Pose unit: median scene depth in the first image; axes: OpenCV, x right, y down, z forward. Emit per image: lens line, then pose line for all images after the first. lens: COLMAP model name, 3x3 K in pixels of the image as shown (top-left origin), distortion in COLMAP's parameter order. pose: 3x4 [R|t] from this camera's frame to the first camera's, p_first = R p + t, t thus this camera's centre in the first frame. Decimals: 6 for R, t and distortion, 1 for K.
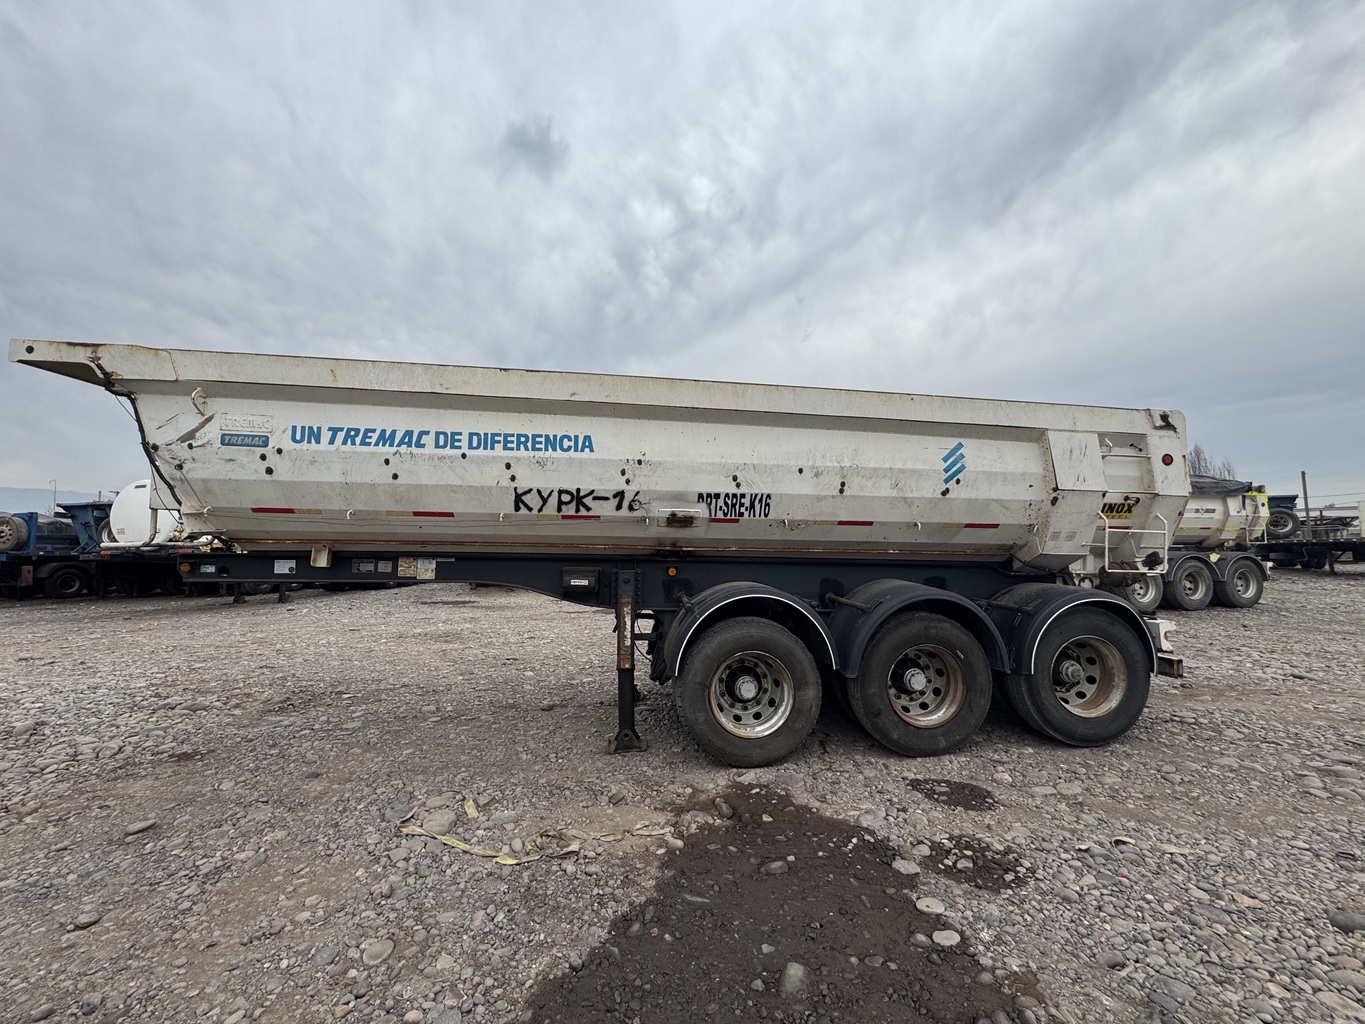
lens RADIAL K [[540.9, 0, 688.7], [0, 540.9, 513.5], [0, 0, 1]] dist [-0.002472, 0.000004]
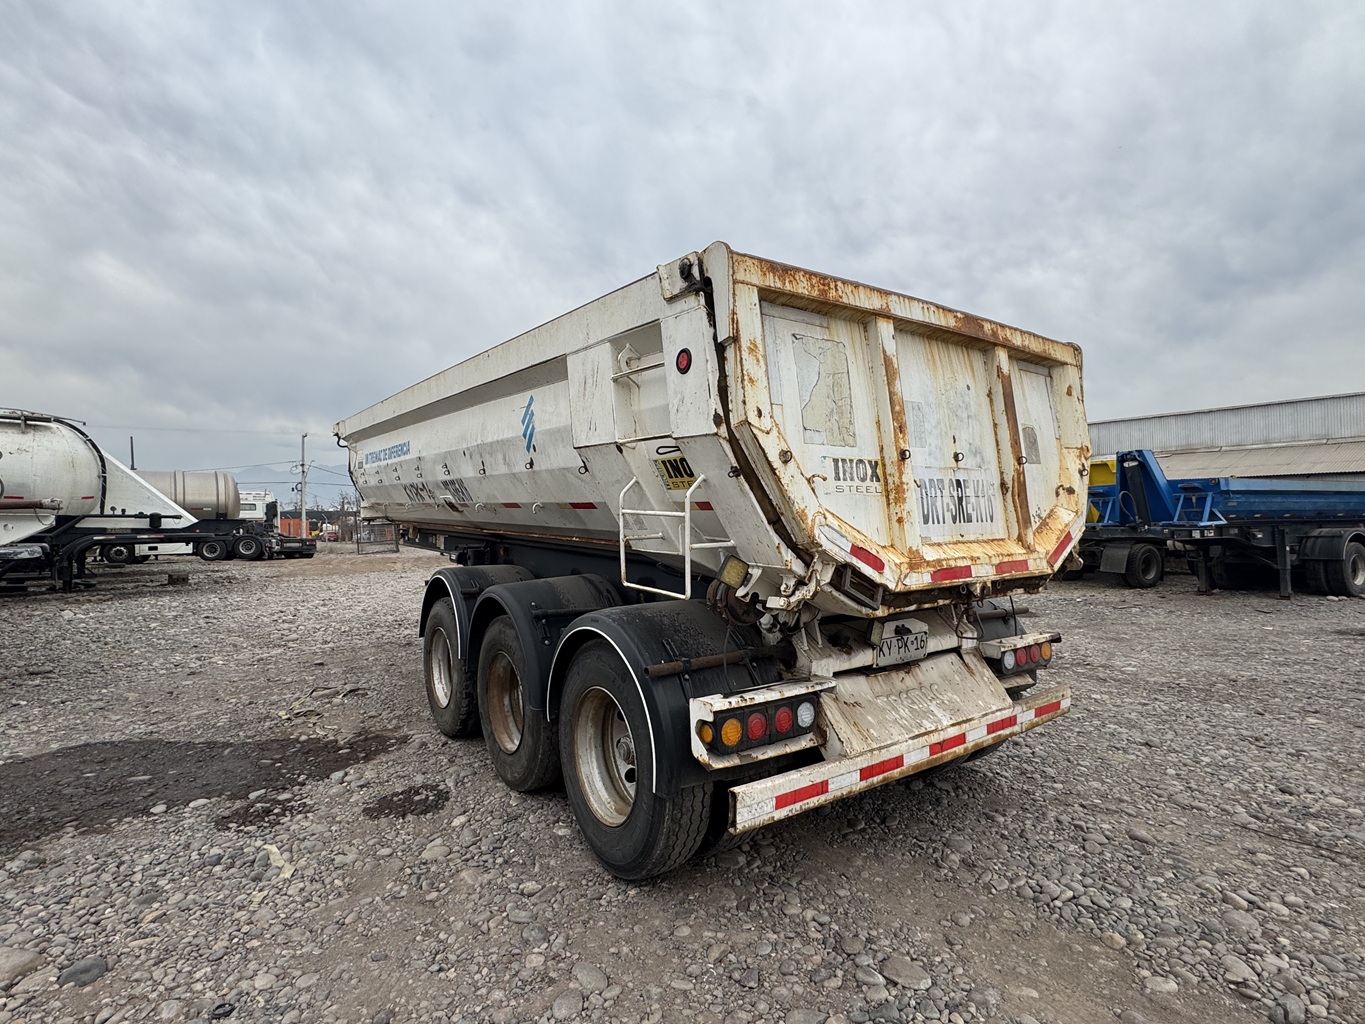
lens RADIAL K [[685.6, 0, 678.1], [0, 685.6, 519.2], [0, 0, 1]] dist [0.002814, 0.000251]
pose [[0.494336, 0.002497, -0.869267, 1.571015], [0.053187, 0.998035, 0.033113, 0.019822], [0.867642, -0.062603, 0.493232, 0.771519]]
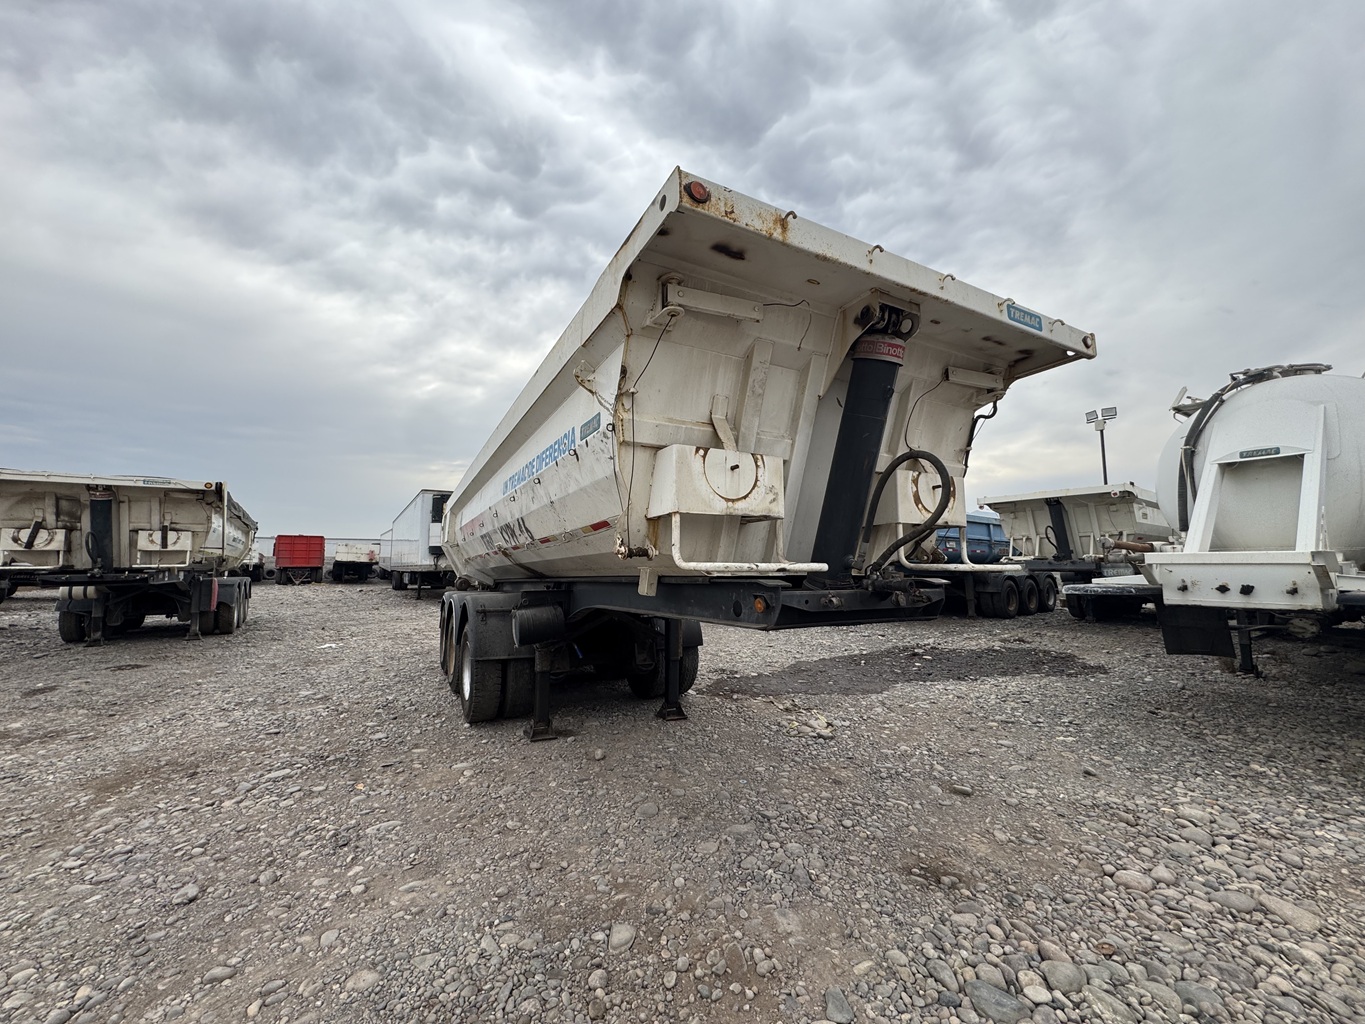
lens RADIAL K [[540.9, 0, 688.7], [0, 540.9, 513.5], [0, 0, 1]] dist [-0.002472, 0.000004]
pose [[-0.374206, 0.091022, 0.922868, -1.633790], [-0.052111, 0.991535, -0.118925, 0.097770], [-0.925880, -0.092594, -0.366295, 1.727904]]
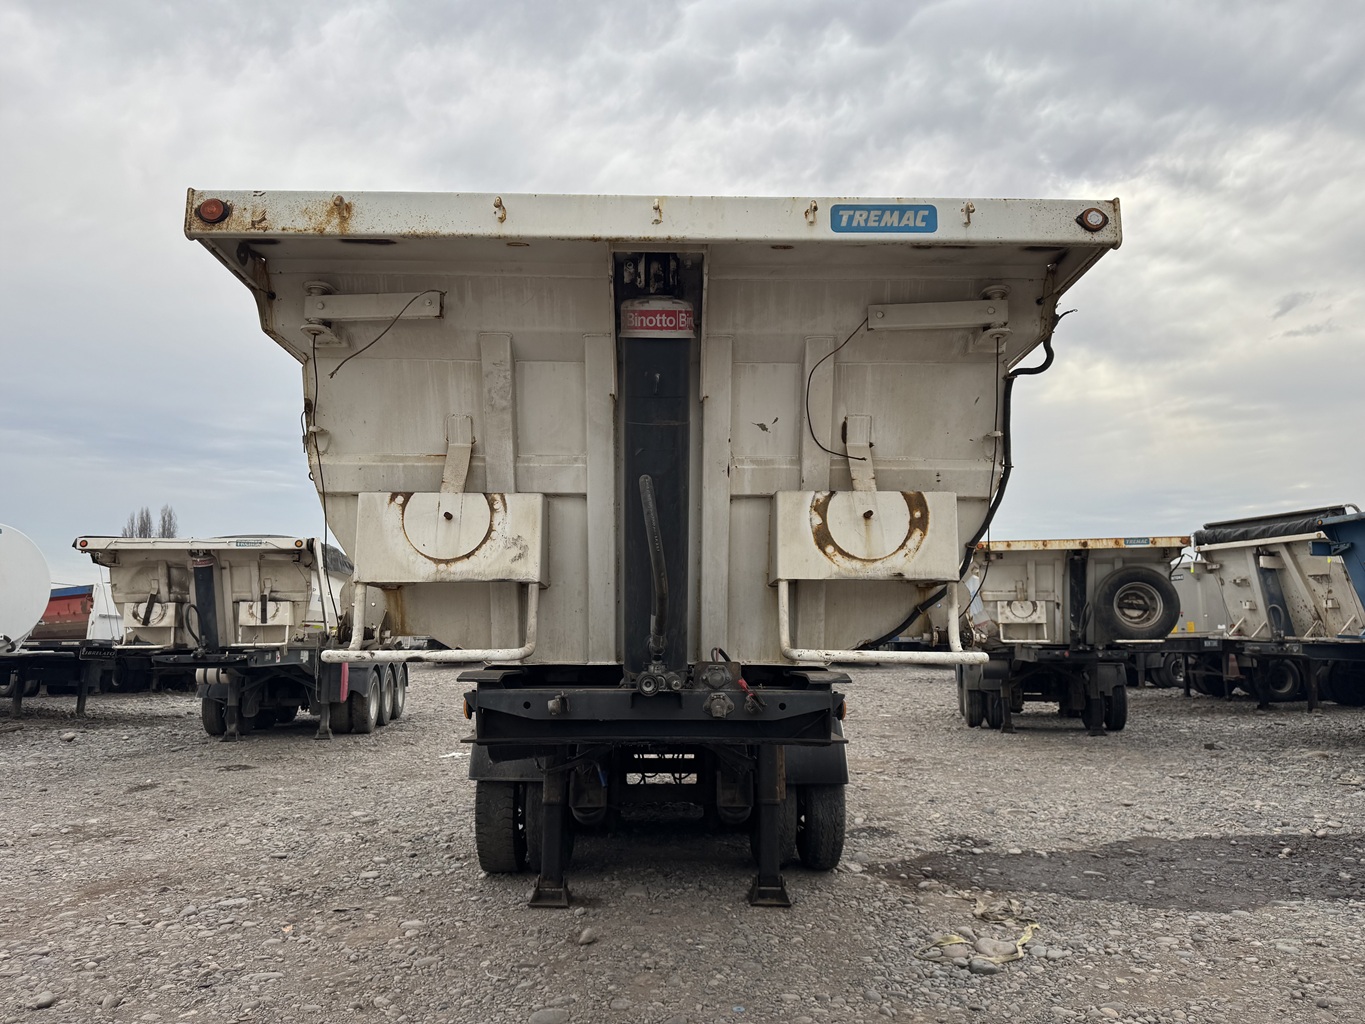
lens RADIAL K [[963.3, 0, 682.5], [0, 963.3, 512.0], [0, 0, 1]] dist [0.020930, -0.004795]
pose [[0.105655, 0.133912, 0.985345, -1.872060], [-0.057175, 0.990070, -0.128423, 0.055261], [-0.992758, -0.042769, 0.112262, 1.137578]]
